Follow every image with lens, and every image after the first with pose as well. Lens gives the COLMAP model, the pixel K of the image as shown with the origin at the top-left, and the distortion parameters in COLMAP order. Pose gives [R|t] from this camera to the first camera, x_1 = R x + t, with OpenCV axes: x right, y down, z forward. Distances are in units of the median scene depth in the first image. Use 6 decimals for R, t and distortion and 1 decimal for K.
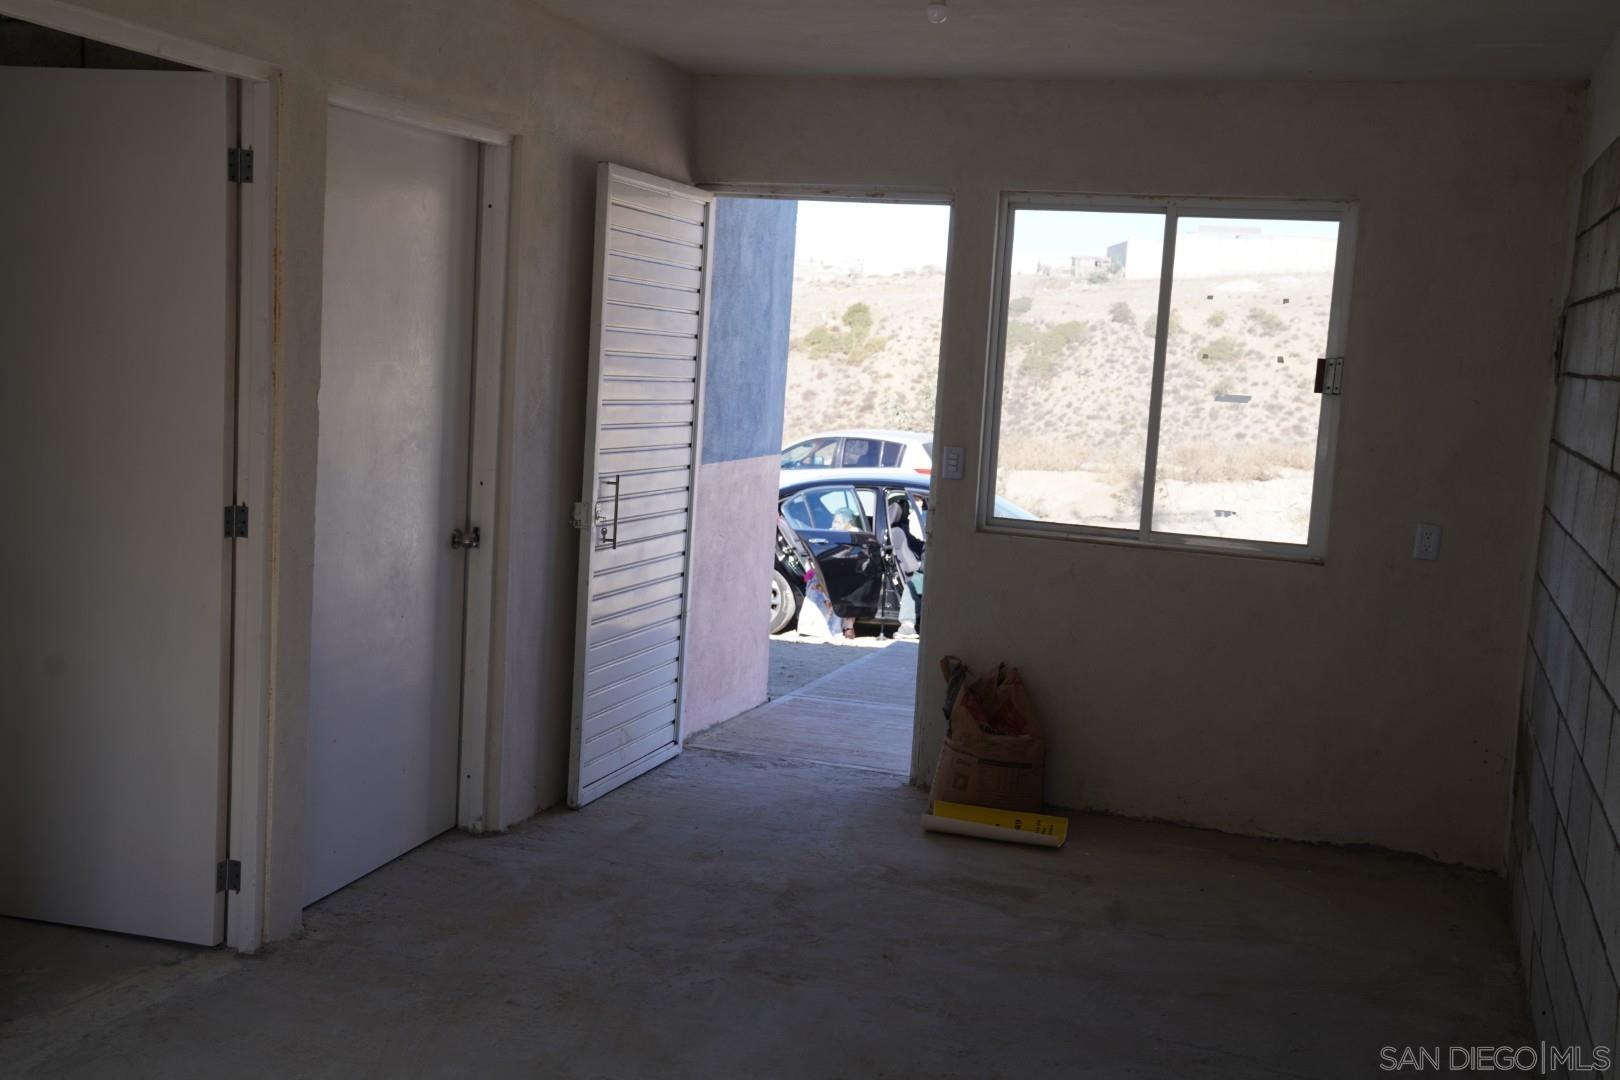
lens RADIAL K [[1730.5, 0, 804.6], [0, 1730.5, 543.2], [0, 0, 1]] dist [0.077143, 0.000000]
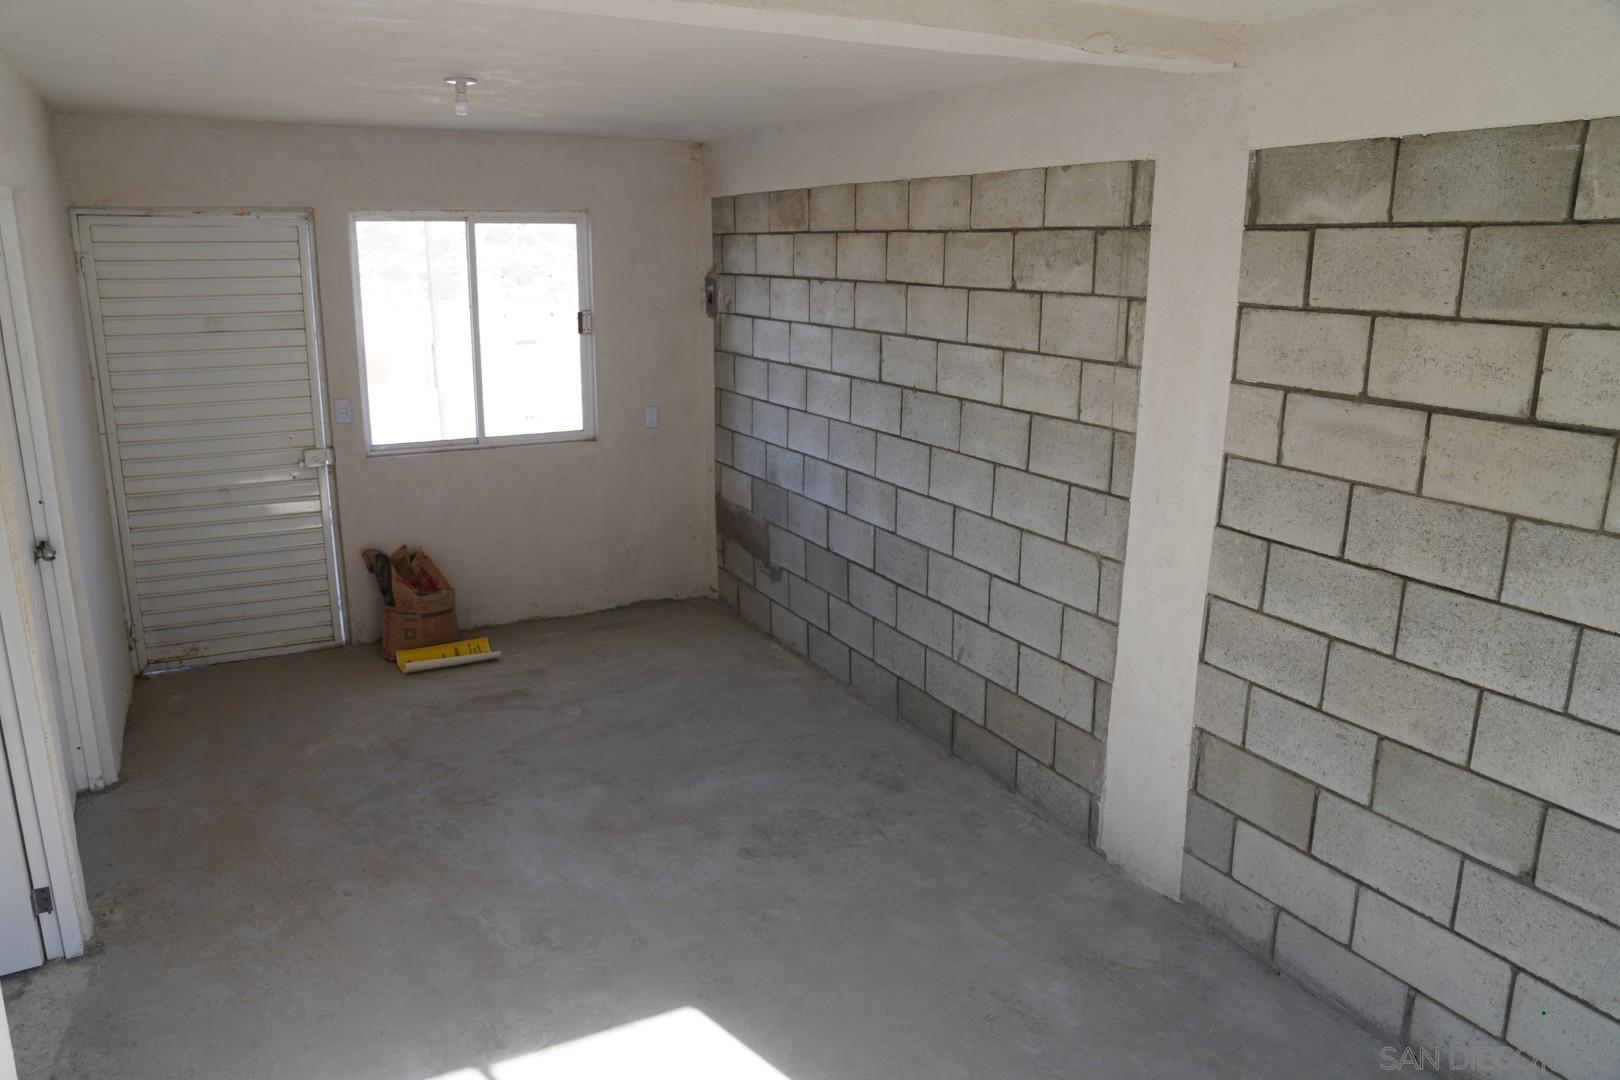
lens RADIAL K [[1148.8, 0, 798.0], [0, 1148.8, 541.2], [0, 0, 1]] dist [-0.102566, 0.057914]
pose [[0.686537, -0.230623, 0.689550, -0.332057], [0.123009, 0.971534, 0.202462, -0.090533], [-0.716614, -0.054177, 0.695363, 0.132766]]
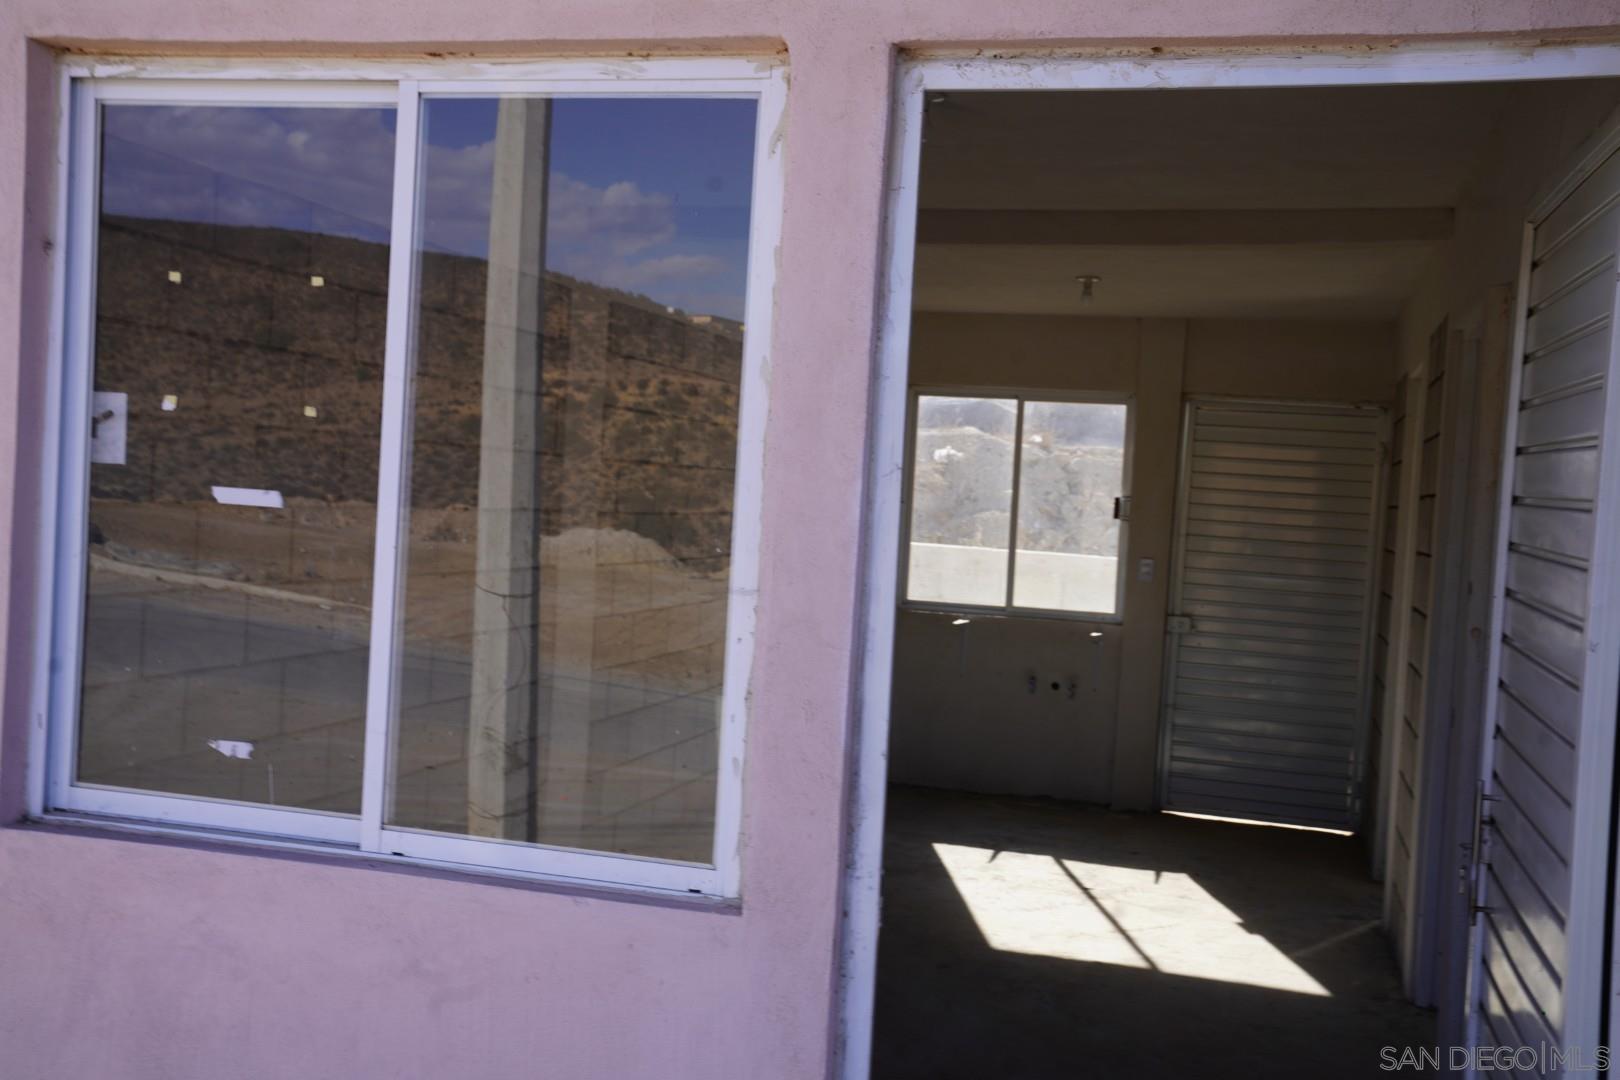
lens RADIAL K [[1730.5, 0, 812.1], [0, 1730.5, 534.9], [0, 0, 1]] dist [0.077143, 0.000000]
pose [[-0.990946, -0.115446, -0.068547, 0.138357], [-0.124297, 0.981844, 0.143292, -0.164581], [0.050760, 0.150515, -0.987304, 1.533443]]
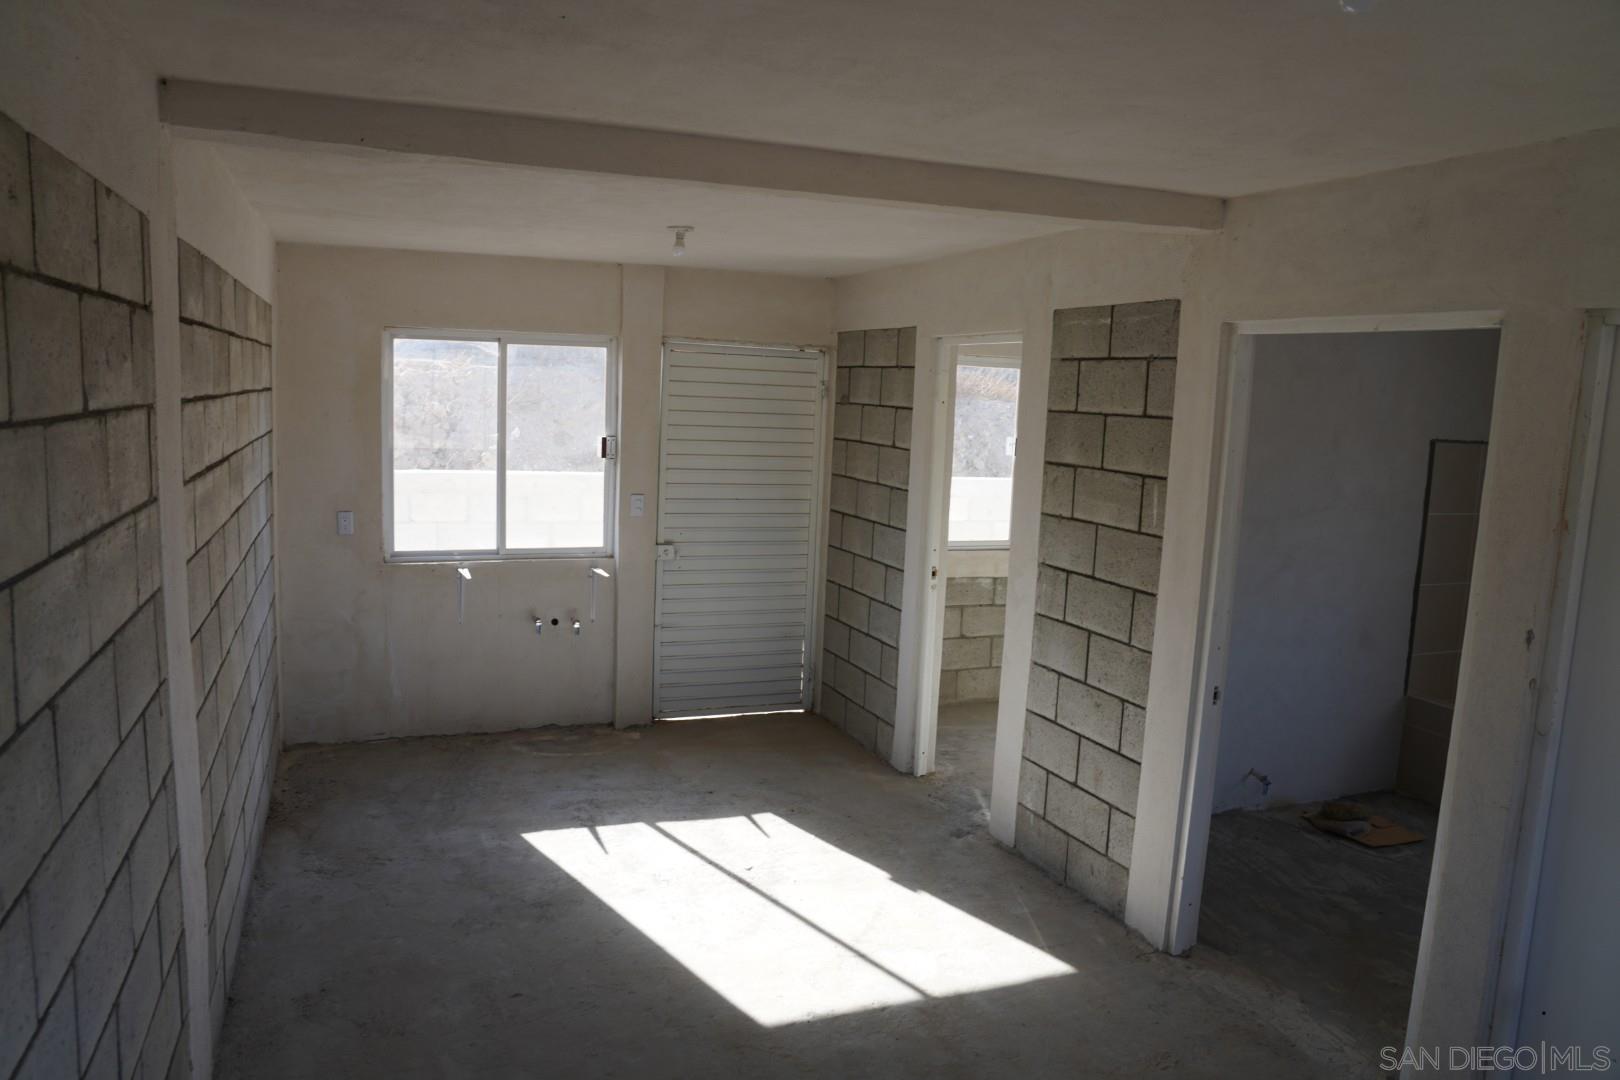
lens RADIAL K [[1121.3, 0, 795.9], [0, 1121.3, 544.5], [0, 0, 1]] dist [-0.118545, 0.083060]
pose [[-0.757654, 0.002246, -0.652653, 0.312741], [-0.161228, 0.968357, 0.190499, -0.138665], [0.632429, 0.249558, -0.733317, 0.894790]]
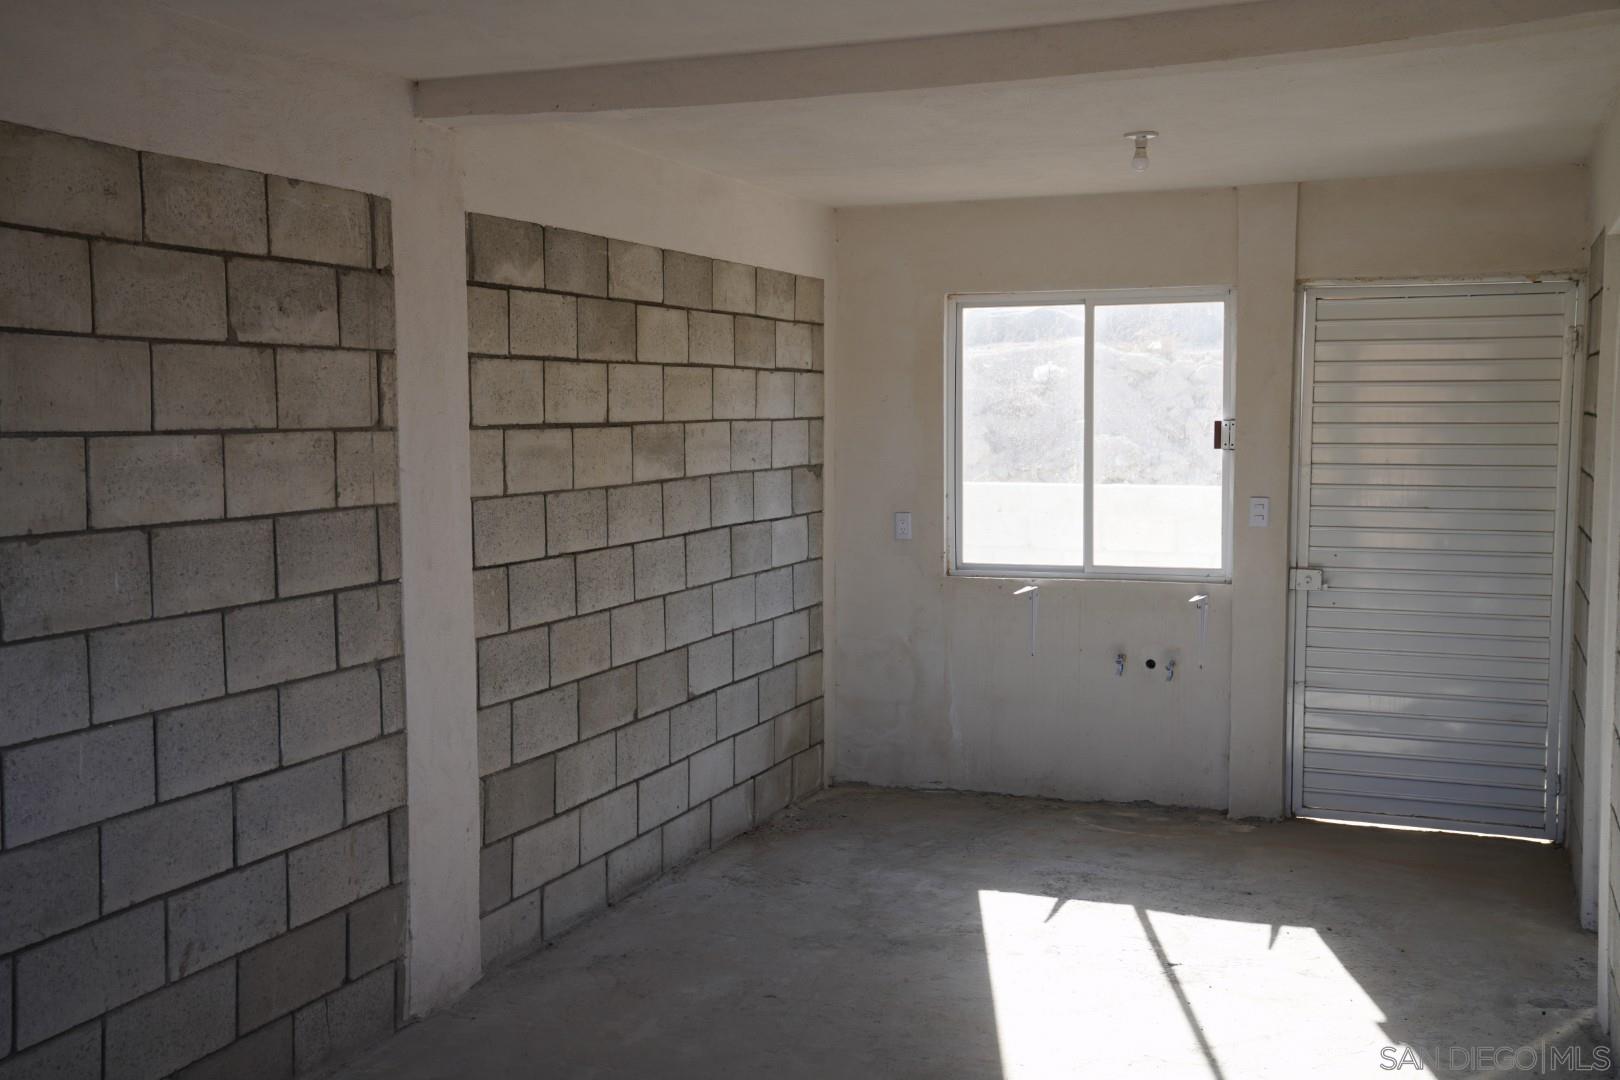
lens RADIAL K [[1730.5, 0, 801.5], [0, 1730.5, 542.3], [0, 0, 1]] dist [0.077143, 0.000000]
pose [[-0.997728, -0.056807, 0.036214, 0.003602], [-0.048347, 0.978121, 0.202340, -0.157702], [-0.046916, 0.200129, -0.978646, 1.221490]]
